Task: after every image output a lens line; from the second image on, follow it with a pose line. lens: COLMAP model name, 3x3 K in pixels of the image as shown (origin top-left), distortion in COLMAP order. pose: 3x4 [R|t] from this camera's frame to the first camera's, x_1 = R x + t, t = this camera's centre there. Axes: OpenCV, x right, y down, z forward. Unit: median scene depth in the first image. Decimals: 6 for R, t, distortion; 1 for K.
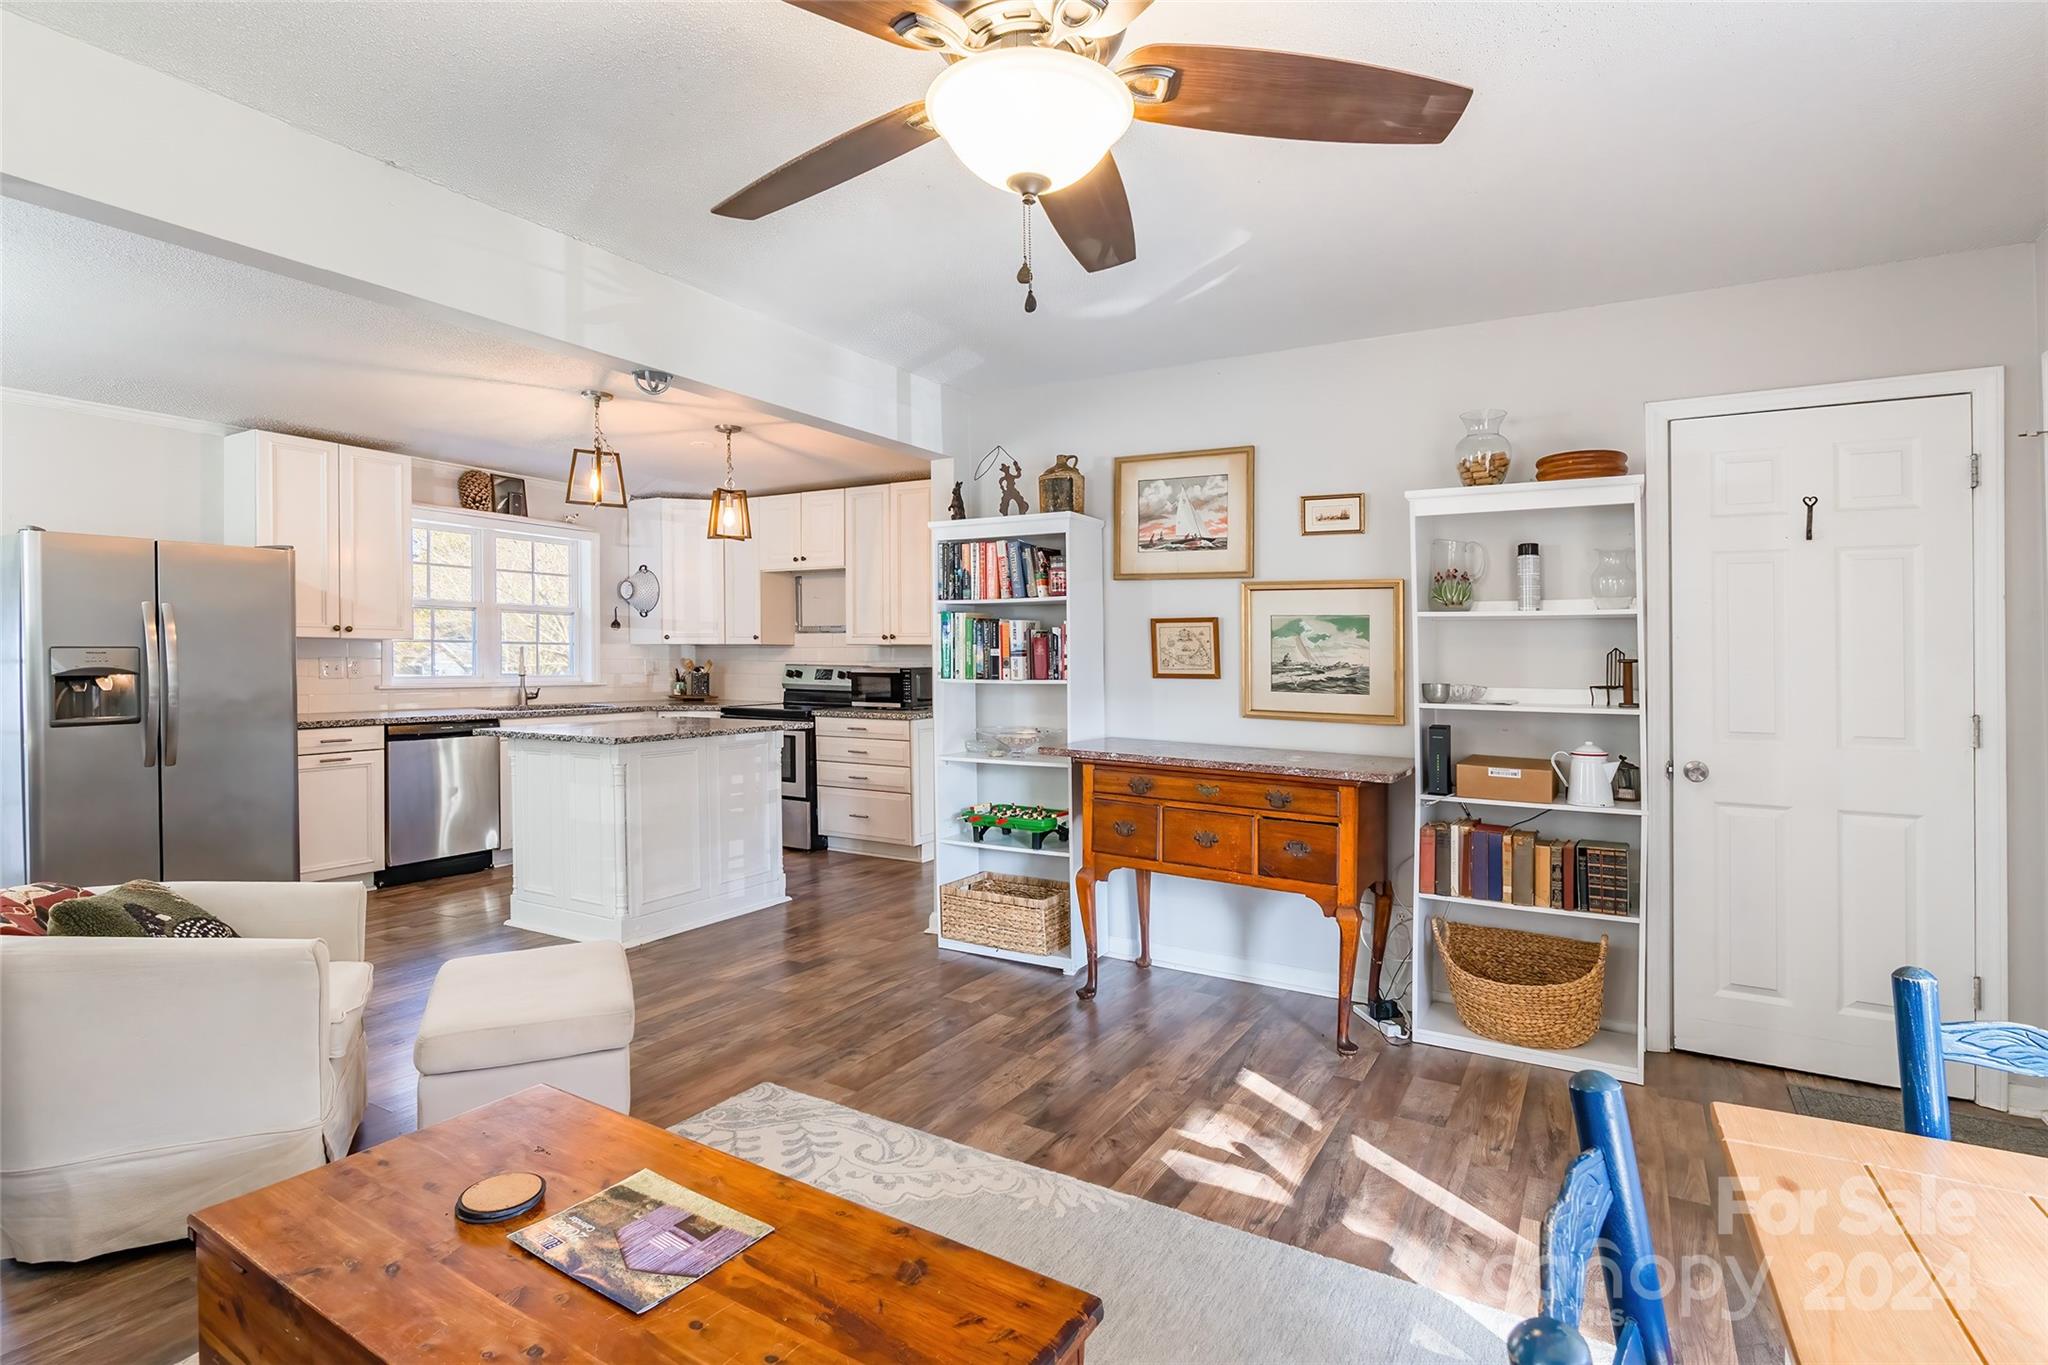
lens RADIAL K [[925.4, 0, 1082.2], [0, 925.4, 688.4], [0, 0, 1]] dist [-0.010255, 0.000085]
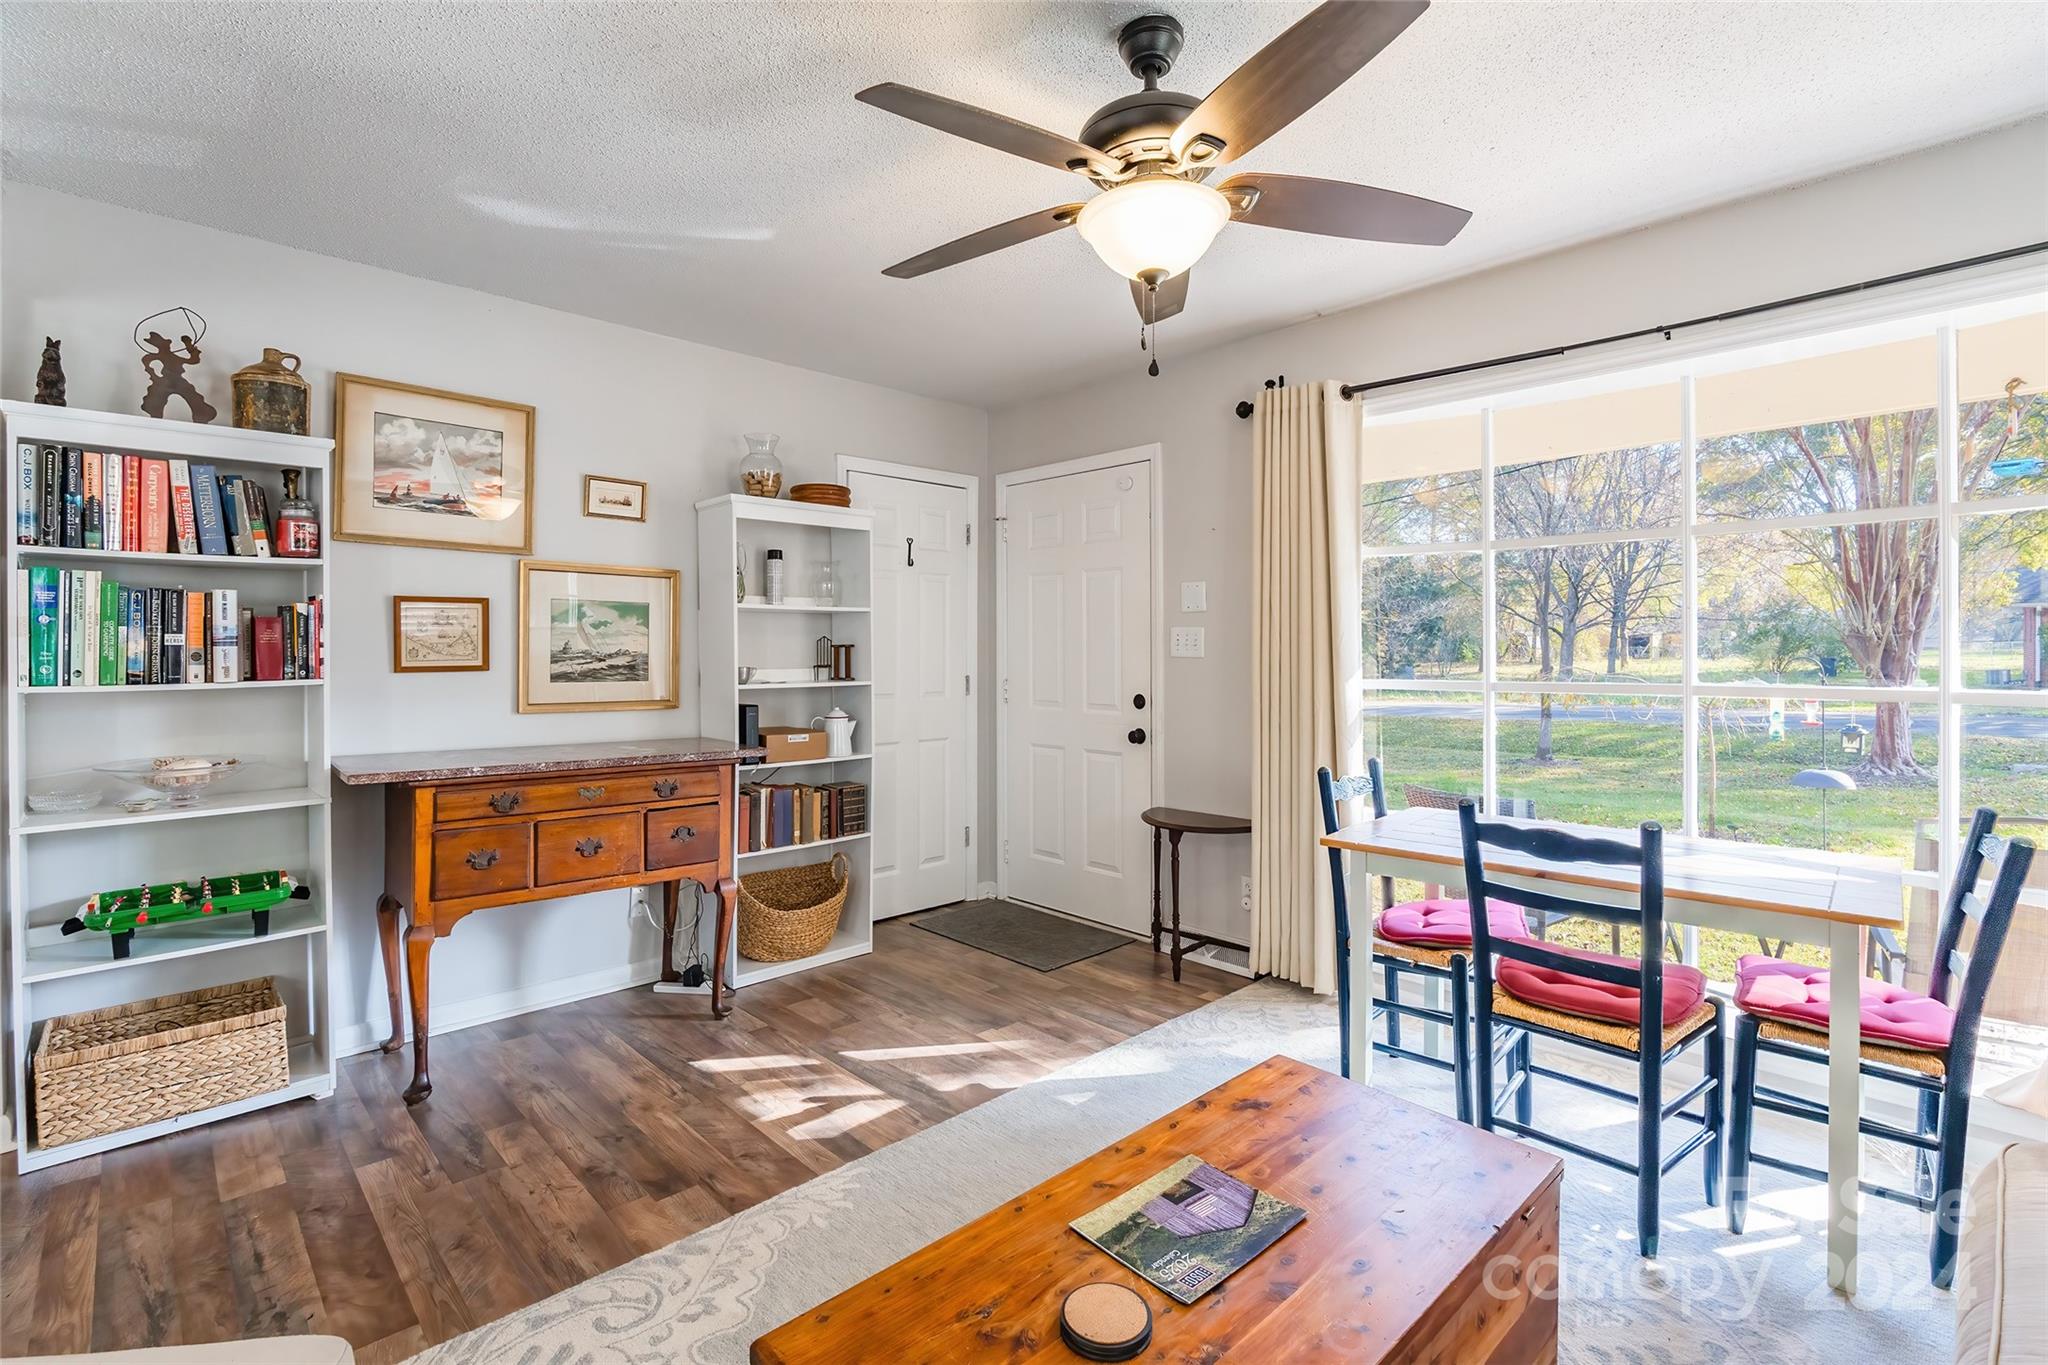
lens RADIAL K [[925.4, 0, 981.8], [0, 925.4, 681.4], [0, 0, 1]] dist [-0.010255, 0.000085]
pose [[0.337372, -0.042231, 0.940424, -0.532330], [0.035894, 0.998844, 0.031978, -0.012117], [-0.940687, 0.022967, 0.338498, 0.310764]]
